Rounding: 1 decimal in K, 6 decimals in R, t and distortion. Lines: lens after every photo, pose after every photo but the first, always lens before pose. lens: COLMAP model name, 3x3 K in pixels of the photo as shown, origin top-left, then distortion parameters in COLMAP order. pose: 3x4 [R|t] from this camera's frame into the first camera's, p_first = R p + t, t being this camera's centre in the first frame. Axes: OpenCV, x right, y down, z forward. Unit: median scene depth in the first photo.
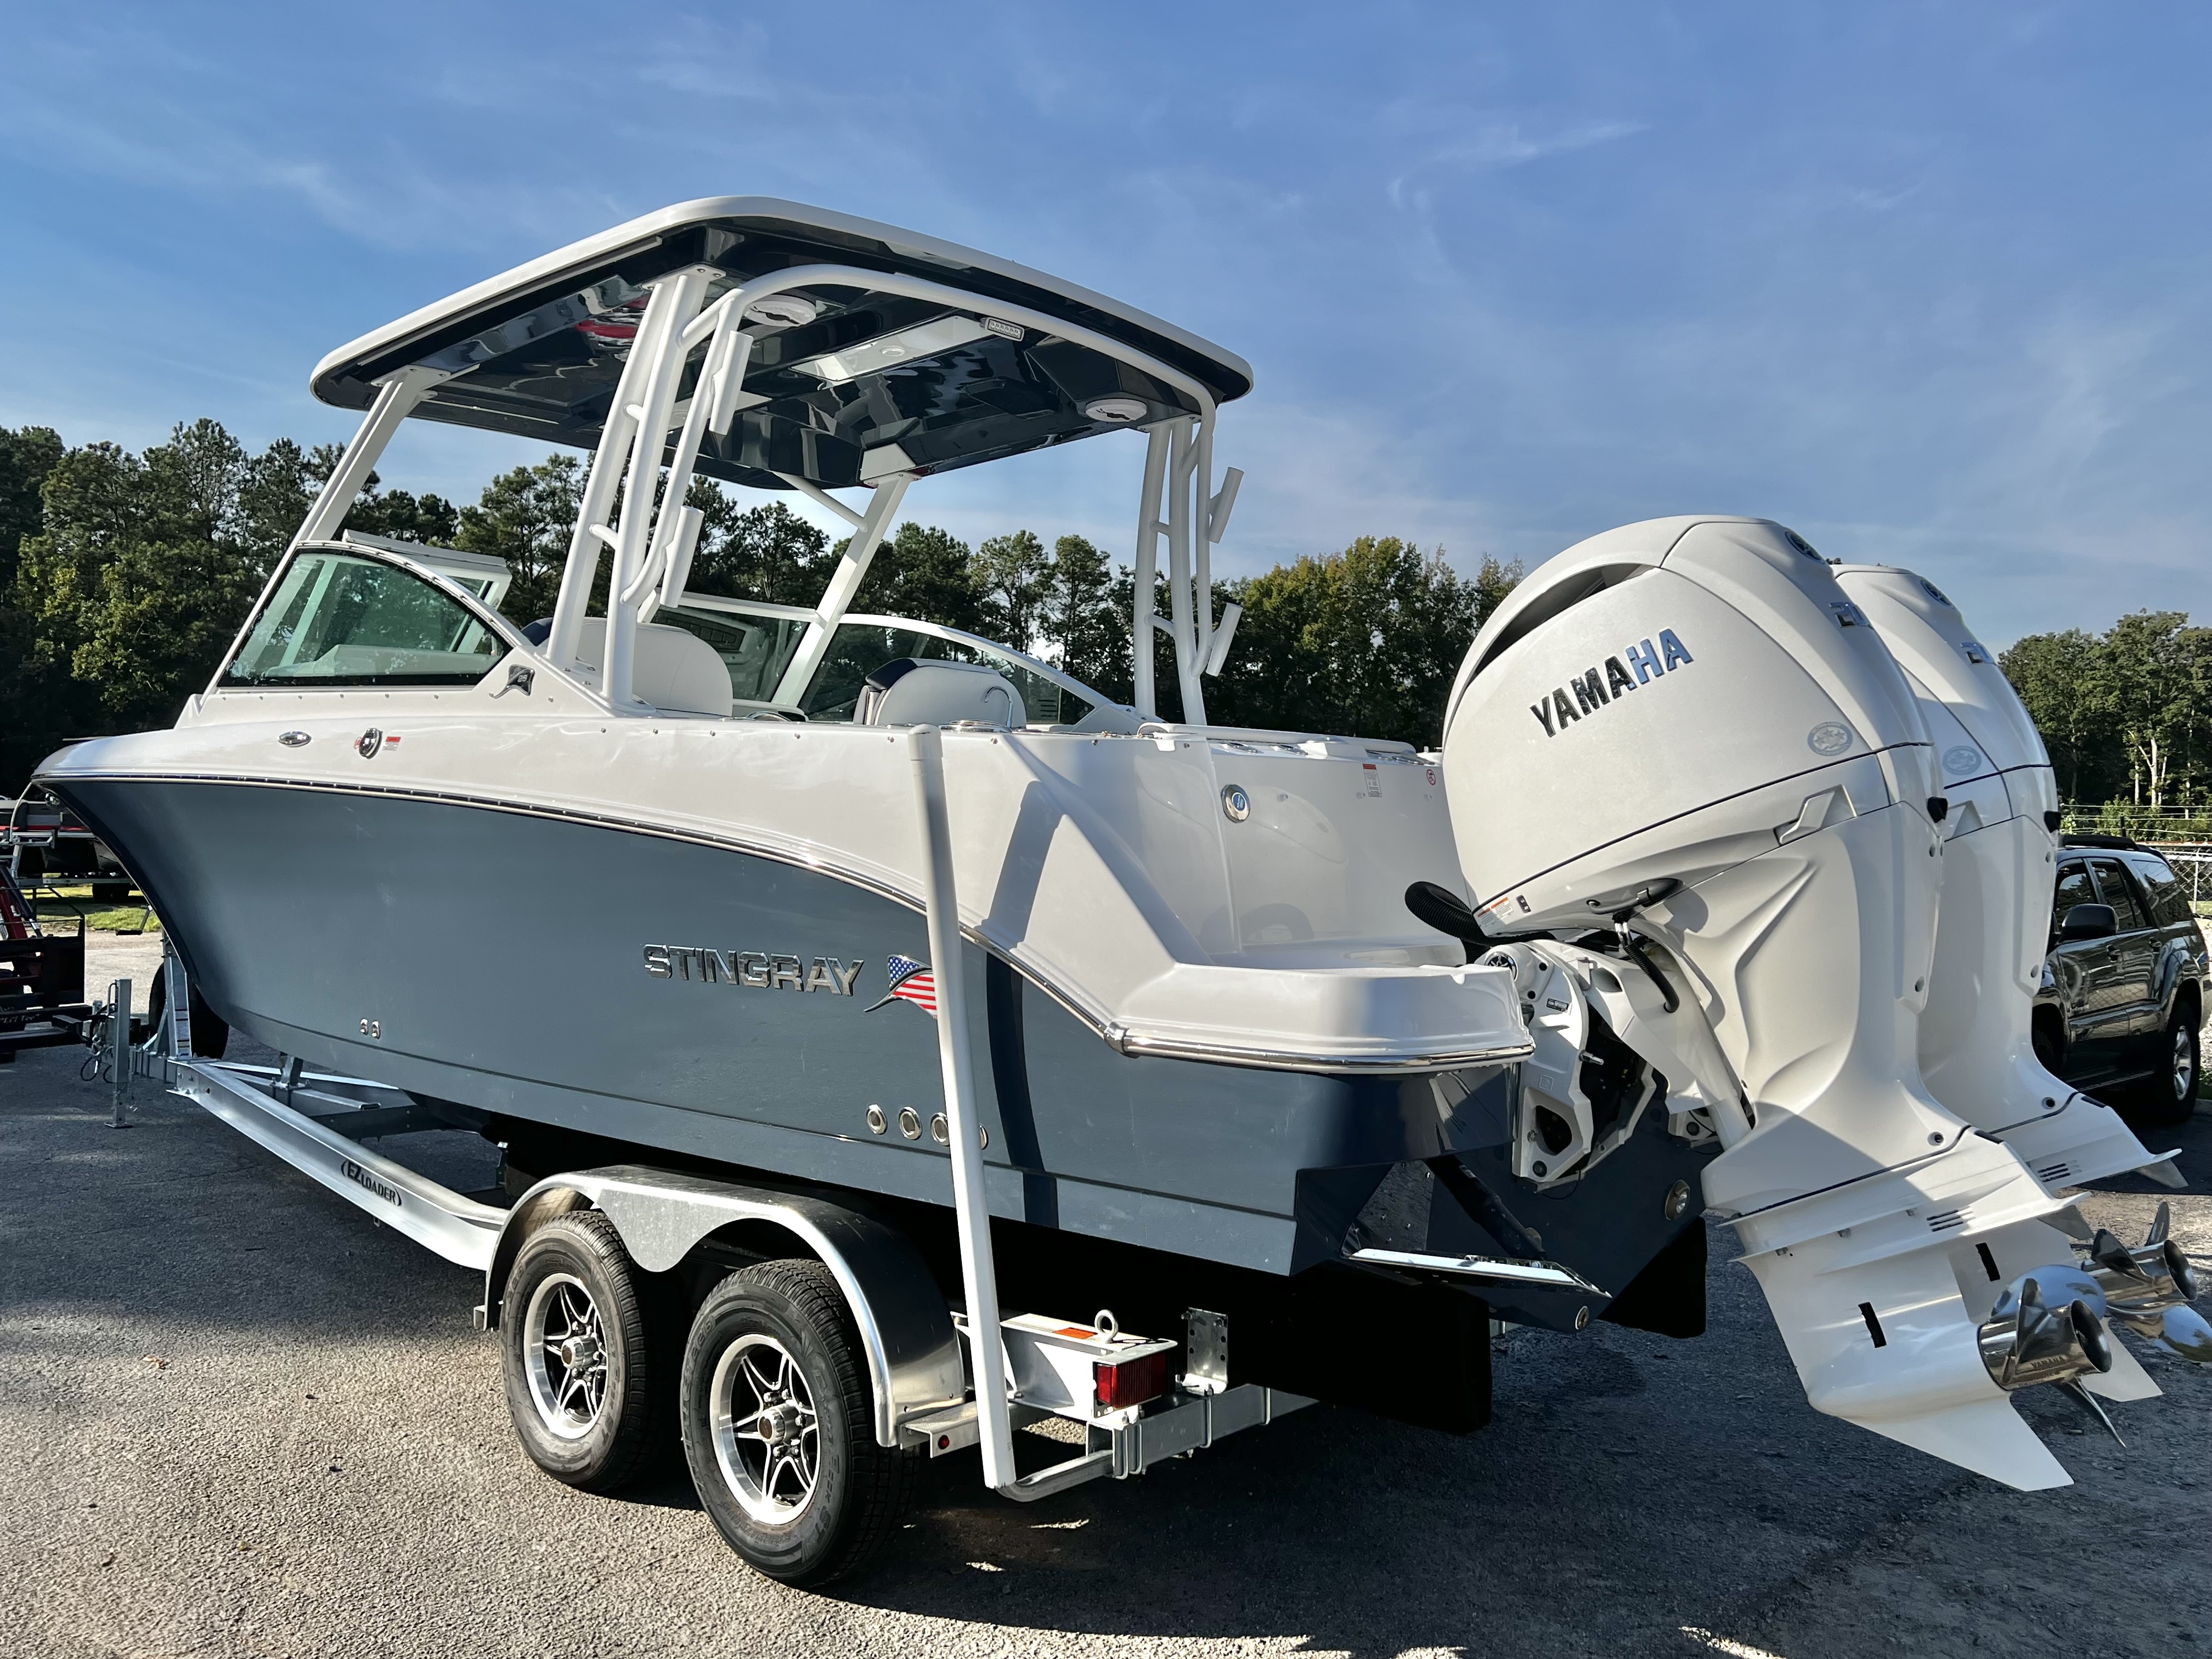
lens RADIAL K [[1794.8, 0, 1105.4], [0, 1794.8, 832.9], [0, 0, 1]] dist [0.051495, -0.001324]
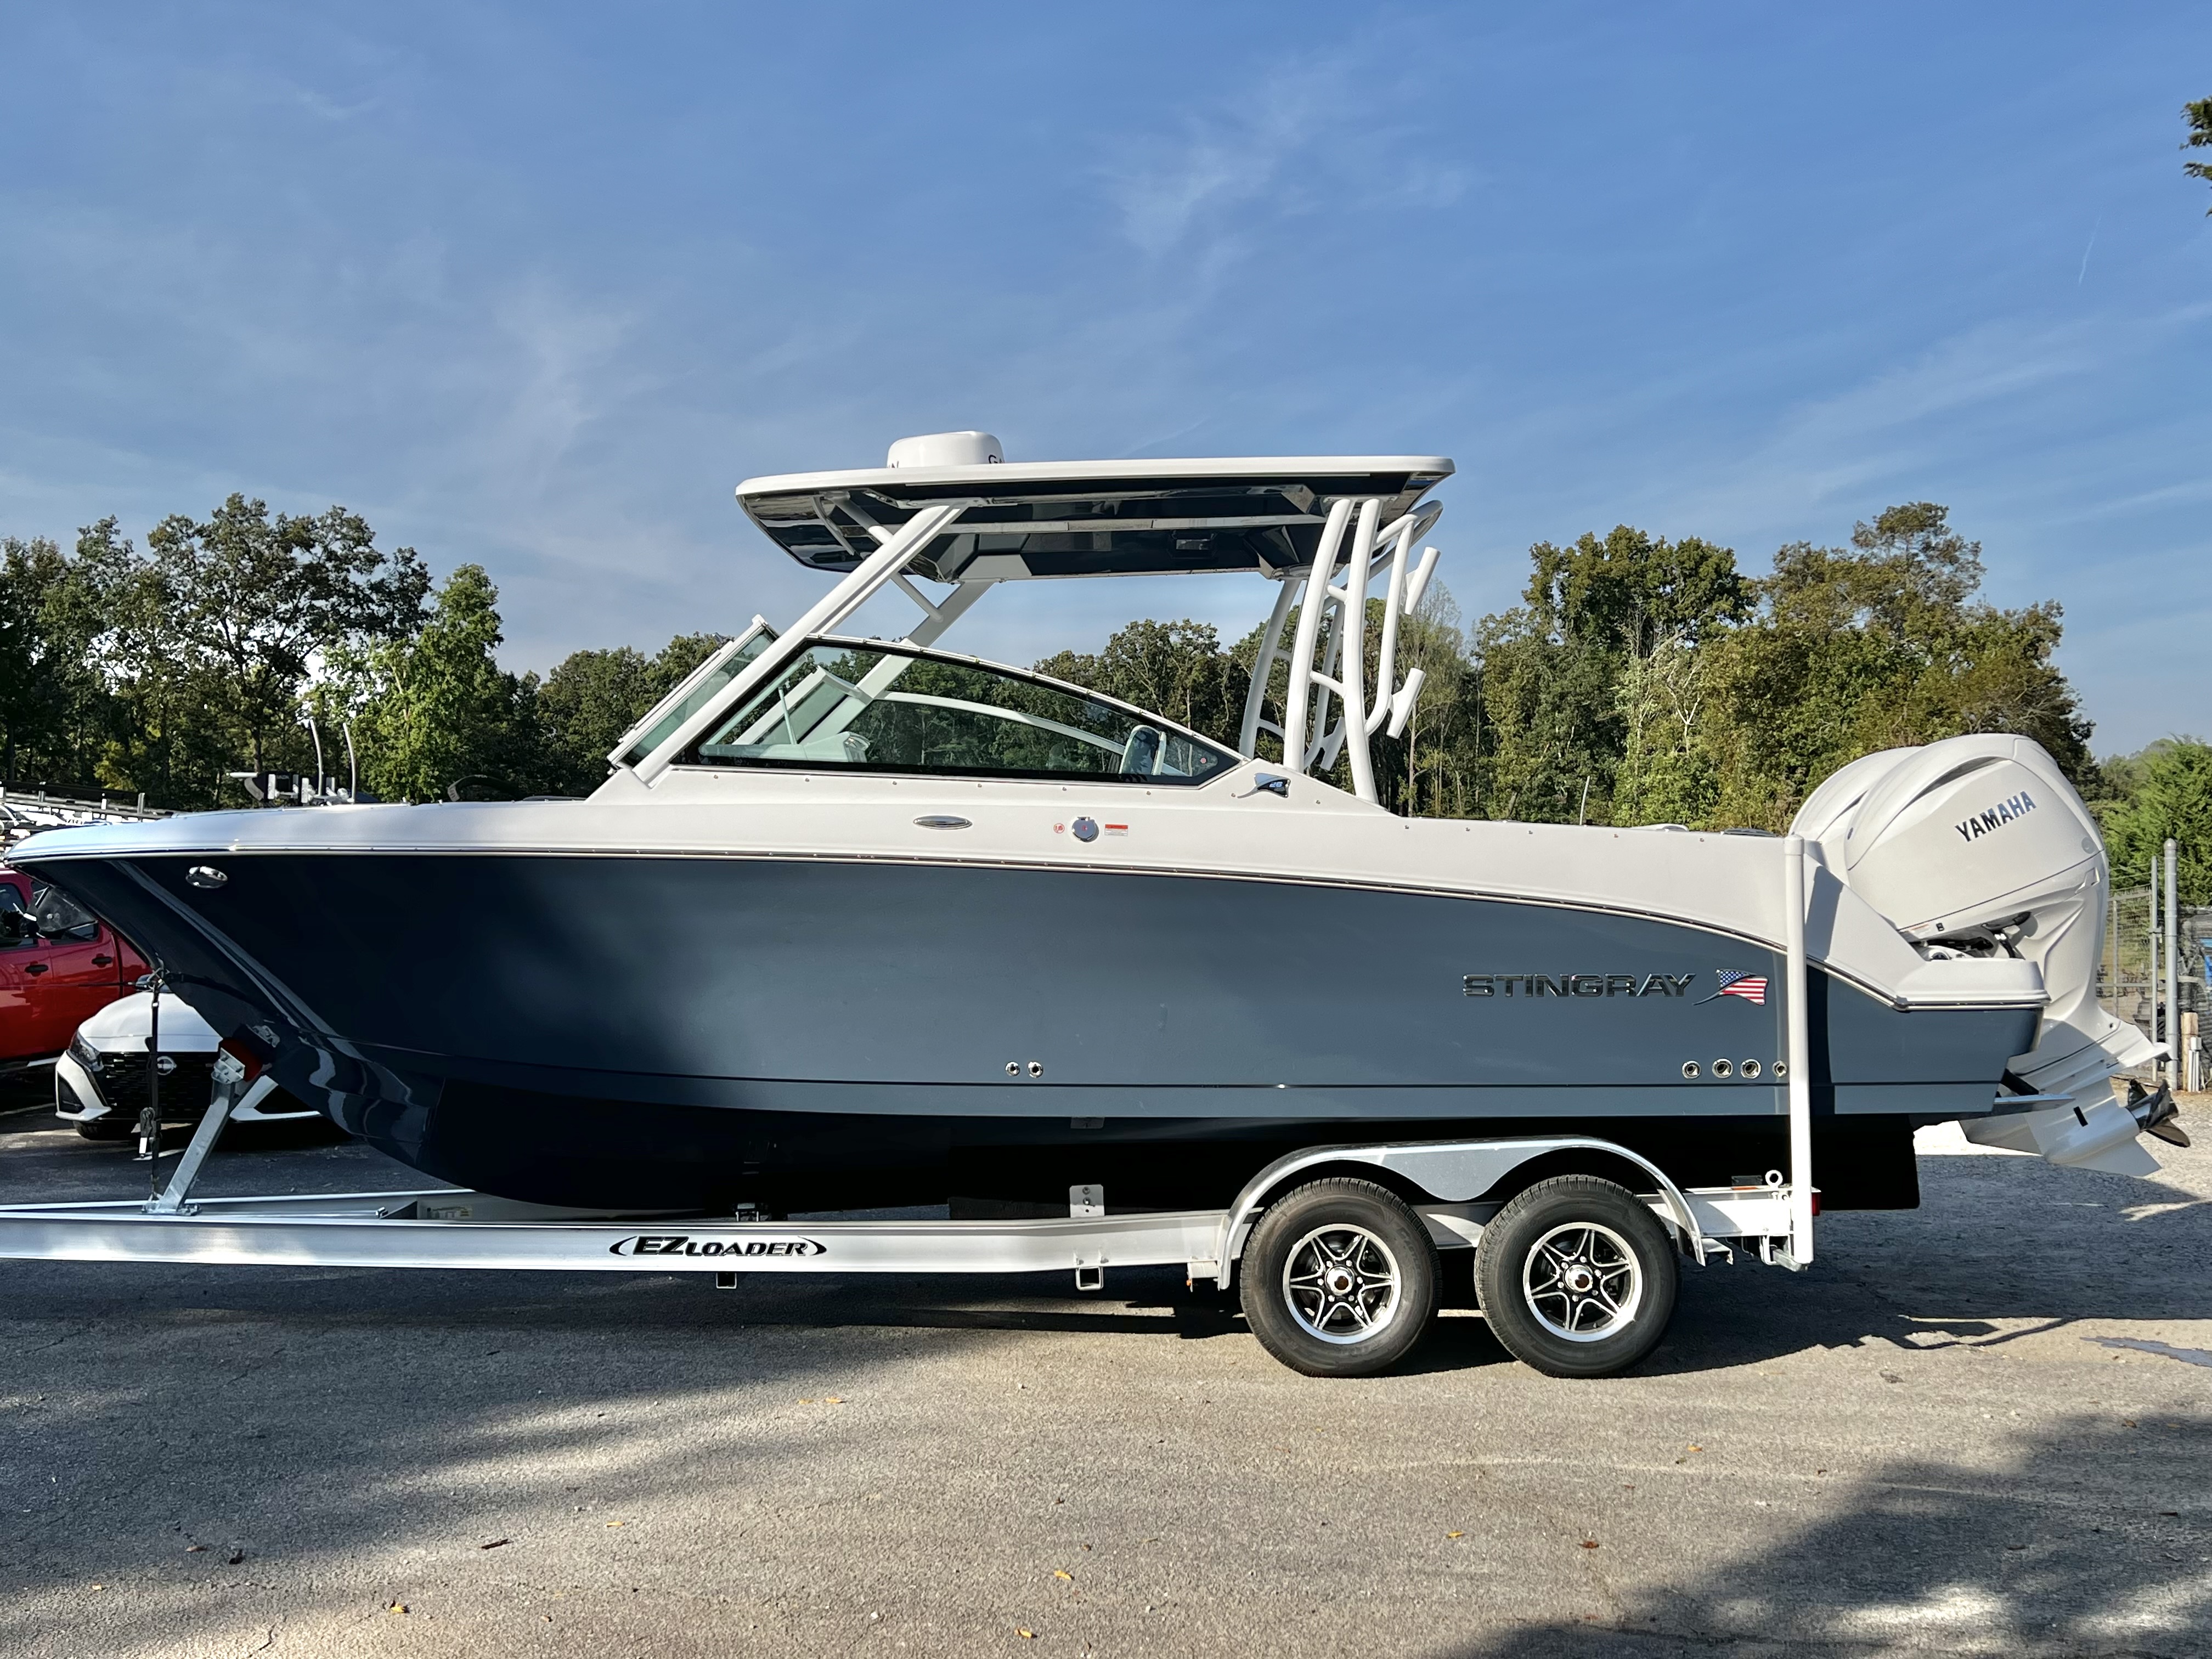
lens RADIAL K [[2186.7, 0, 1104.6], [0, 2186.7, 830.5], [0, 0, 1]] dist [0.013985, 0.001932]
pose [[0.737051, -0.000198, 0.675837, -1.888344], [0.010634, 0.999880, -0.011305, -0.044092], [-0.675753, 0.015519, 0.736965, -0.119838]]
